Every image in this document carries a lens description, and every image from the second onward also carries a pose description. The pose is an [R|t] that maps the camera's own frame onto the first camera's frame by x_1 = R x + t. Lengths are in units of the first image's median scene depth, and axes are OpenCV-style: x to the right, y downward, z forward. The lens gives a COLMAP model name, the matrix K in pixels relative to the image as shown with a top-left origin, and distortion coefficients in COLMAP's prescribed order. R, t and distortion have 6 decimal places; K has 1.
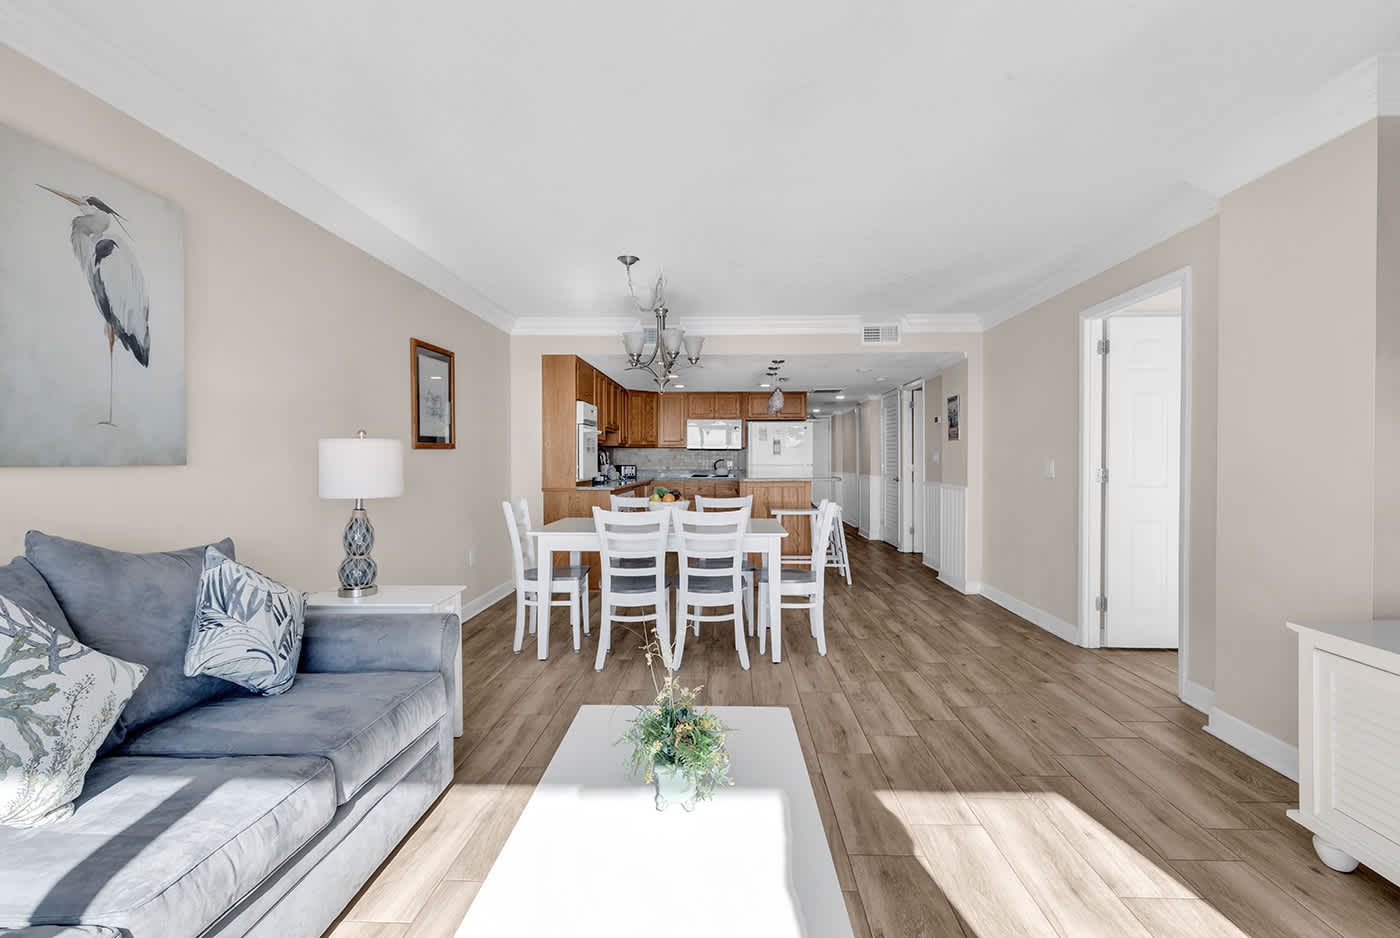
lens RADIAL K [[644.6, 0, 709.1], [0, 644.6, 459.1], [0, 0, 1]] dist [0.000692, -0.000422]
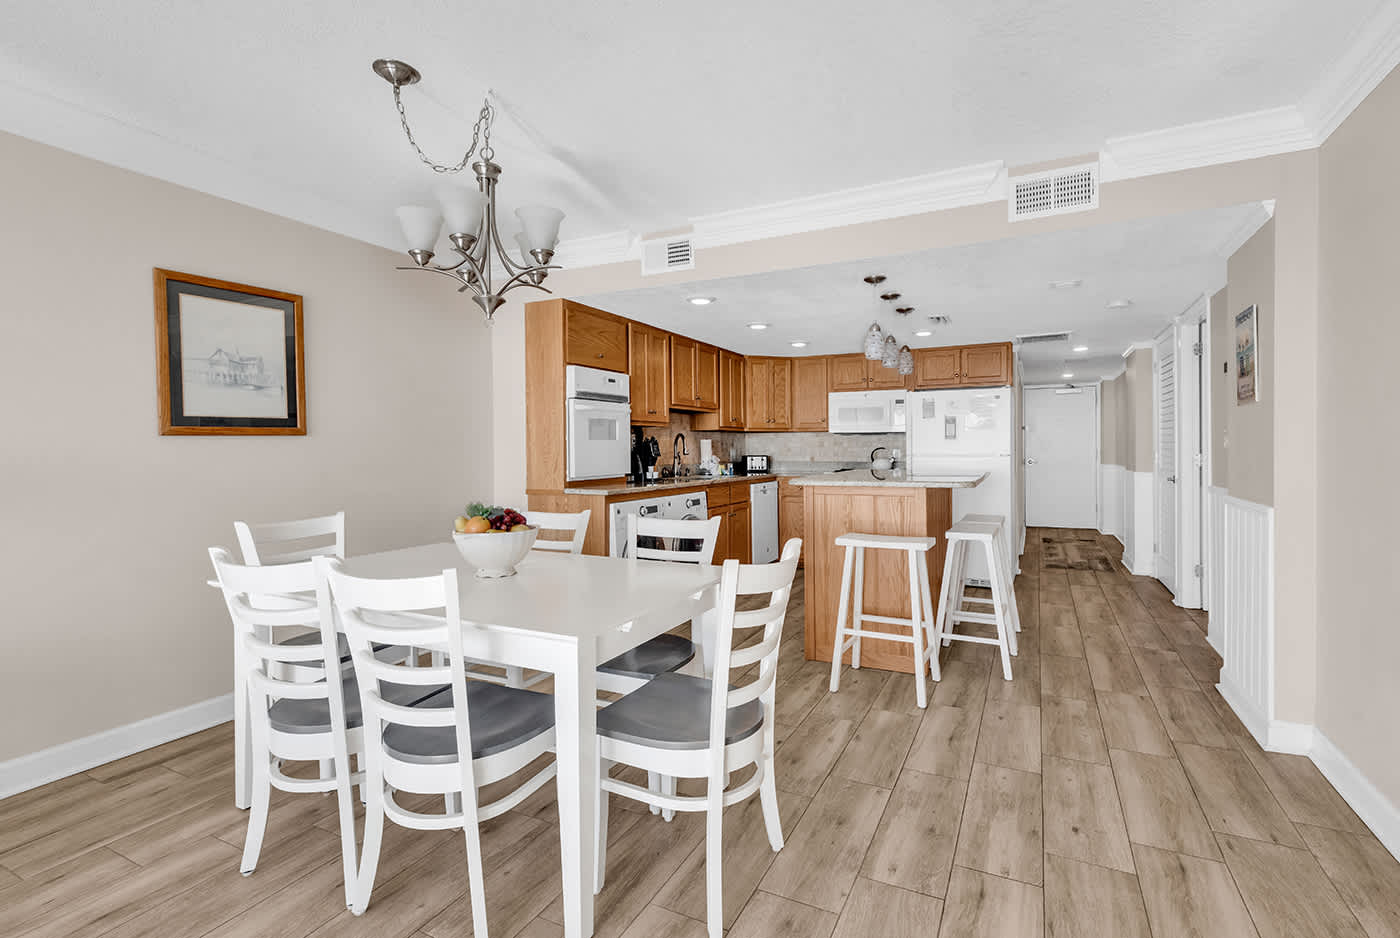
lens RADIAL K [[668.2, 0, 701.4], [0, 668.2, 453.8], [0, 0, 1]] dist [0.018866, -0.000165]
pose [[0.915709, -0.002467, -0.401835, 0.227219], [0.006897, 0.999930, 0.009579, -0.000731], [0.401784, -0.011543, 0.915662, 0.416699]]
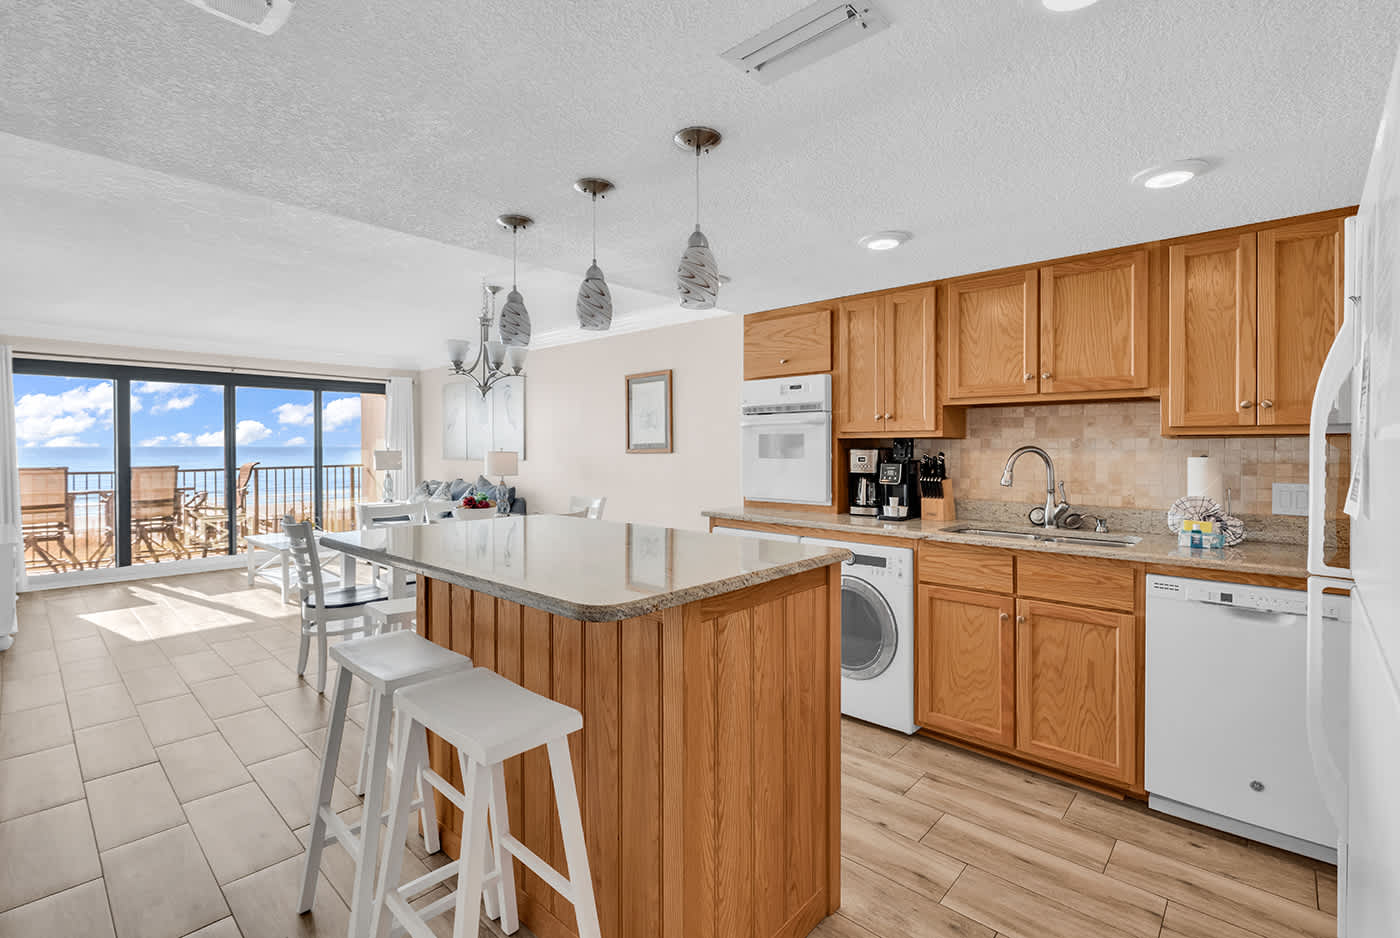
lens RADIAL K [[648.3, 0, 696.1], [0, 648.3, 453.3], [0, 0, 1]] dist [0.001184, -0.000396]
pose [[-0.666826, 0.009405, -0.745154, 0.343909], [0.001763, 0.999937, 0.011042, -0.023084], [0.745211, 0.006050, -0.666801, 1.420115]]
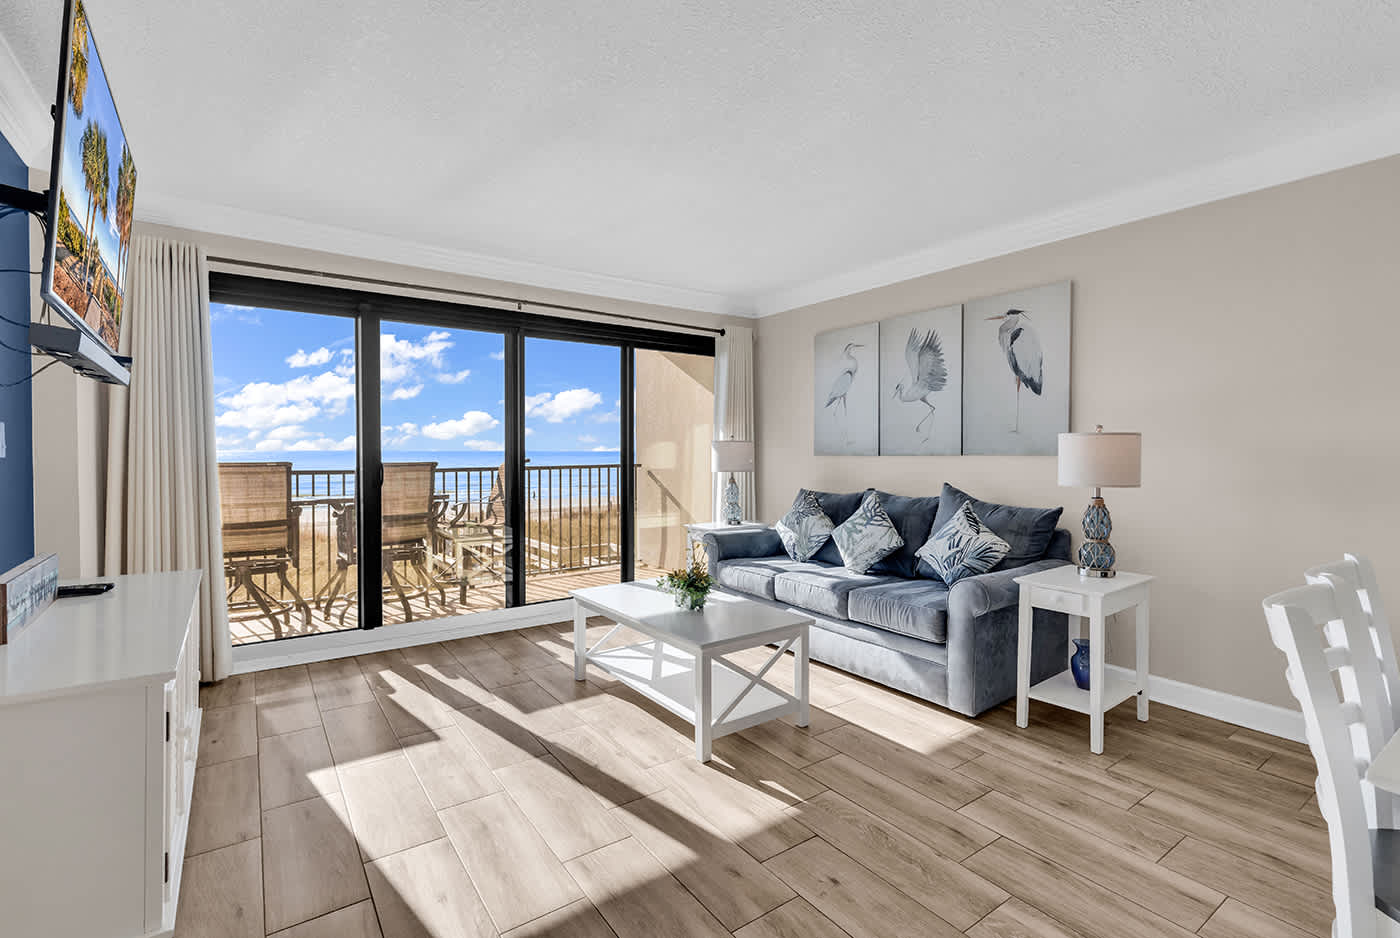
lens RADIAL K [[644.6, 0, 709.1], [0, 644.6, 459.1], [0, 0, 1]] dist [0.000692, -0.000422]
pose [[-0.799047, 0.007996, -0.601216, 0.288350], [-0.000025, 0.999911, 0.013332, -0.000982], [0.601269, 0.010668, -0.798976, 0.666002]]
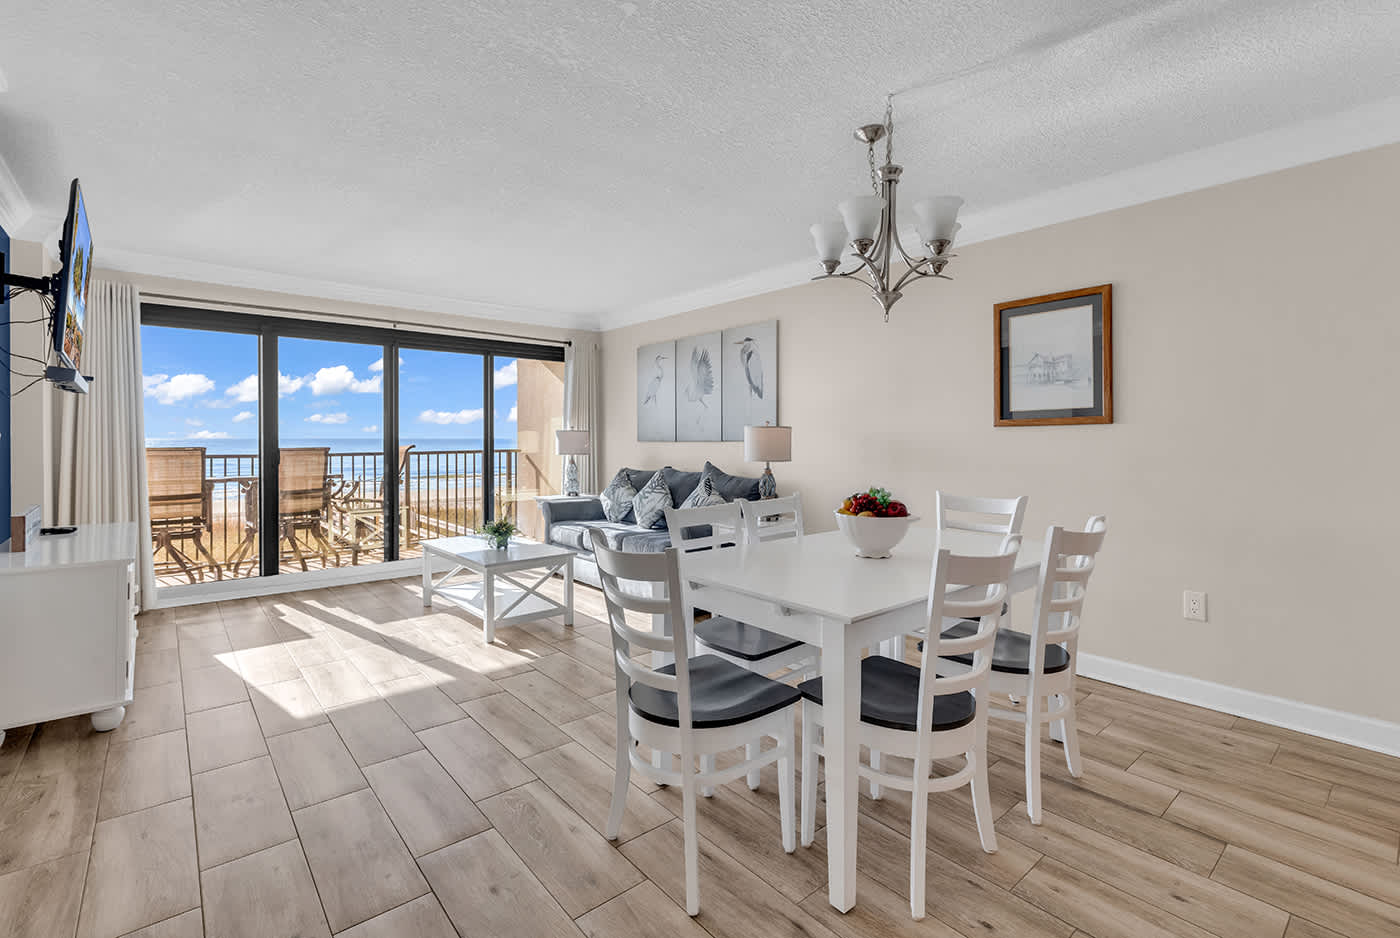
lens RADIAL K [[641.3, 0, 699.0], [0, 641.3, 439.6], [0, 0, 1]] dist [-0.002279, 0.000031]
pose [[-0.749791, 0.001307, -0.661674, 0.304495], [0.000084, 0.999998, 0.001881, -0.000517], [0.661675, 0.001355, -0.749790, 0.953337]]
